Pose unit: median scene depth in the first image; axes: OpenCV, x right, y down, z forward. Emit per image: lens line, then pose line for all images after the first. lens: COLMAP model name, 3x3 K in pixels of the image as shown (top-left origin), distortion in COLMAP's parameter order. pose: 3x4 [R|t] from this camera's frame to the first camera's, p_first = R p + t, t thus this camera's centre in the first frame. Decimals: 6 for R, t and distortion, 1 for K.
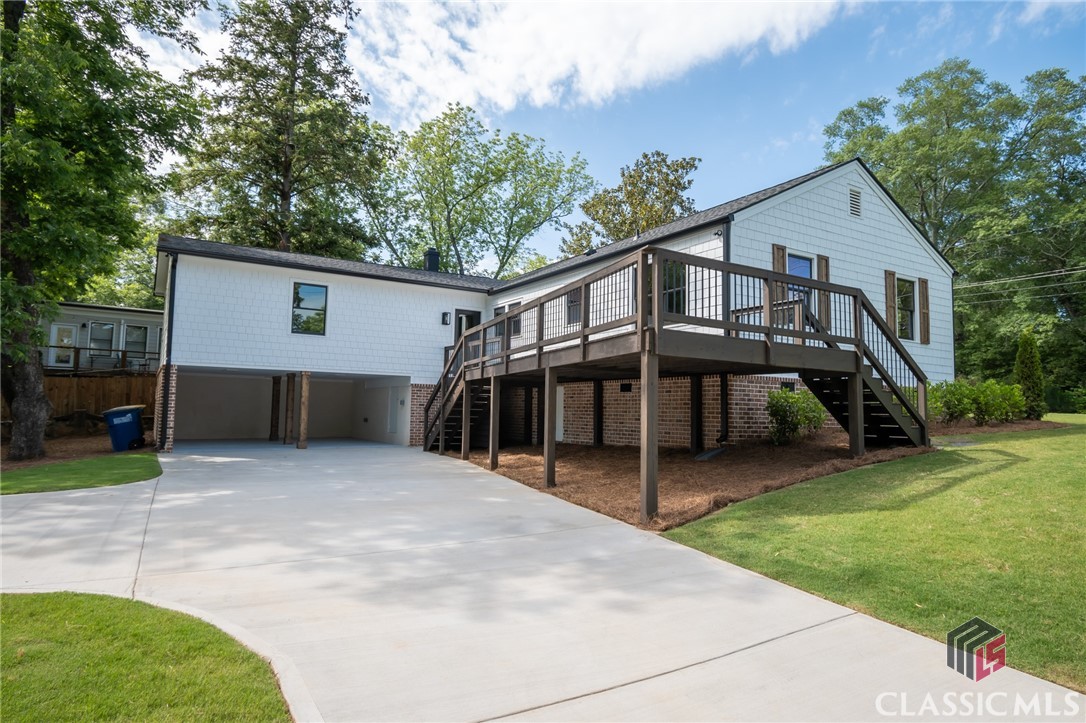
lens RADIAL K [[656.4, 0, 544.5], [0, 656.4, 360.8], [0, 0, 1]] dist [-0.009351, -0.004097]
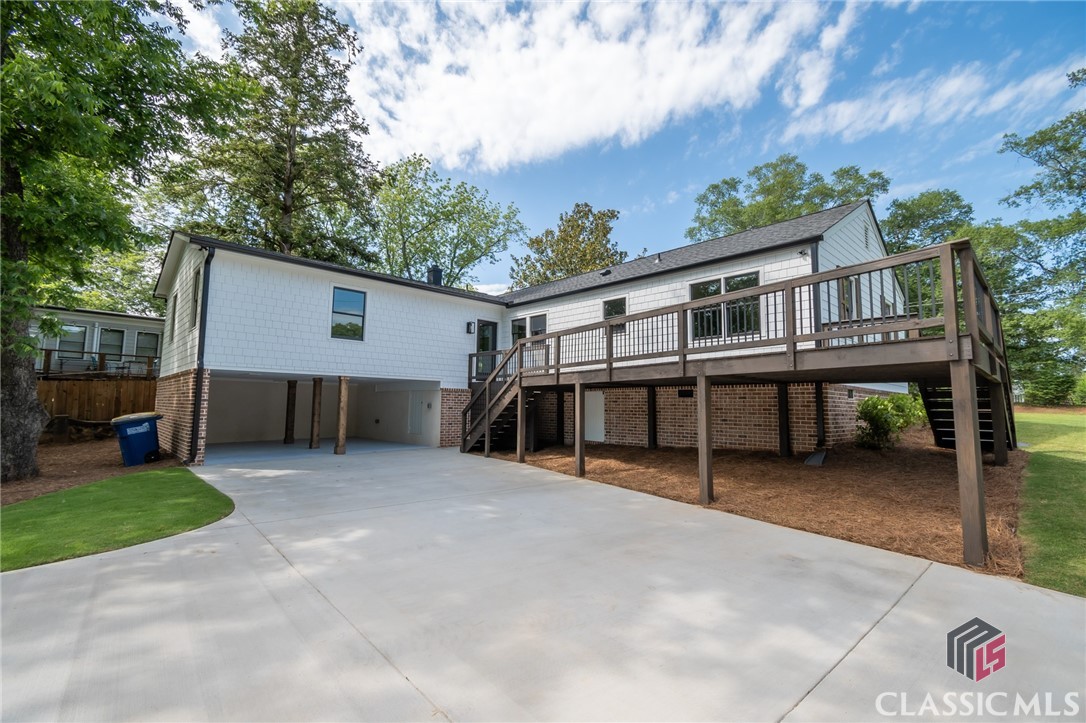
lens RADIAL K [[489.6, 0, 542.4], [0, 489.6, 358.1], [0, 0, 1]] dist [0.000016, -0.001057]
pose [[0.977043, 0.013605, 0.212606, -0.148979], [-0.009679, 0.999763, -0.019497, -0.000089], [-0.212821, 0.016992, 0.976943, 0.133890]]
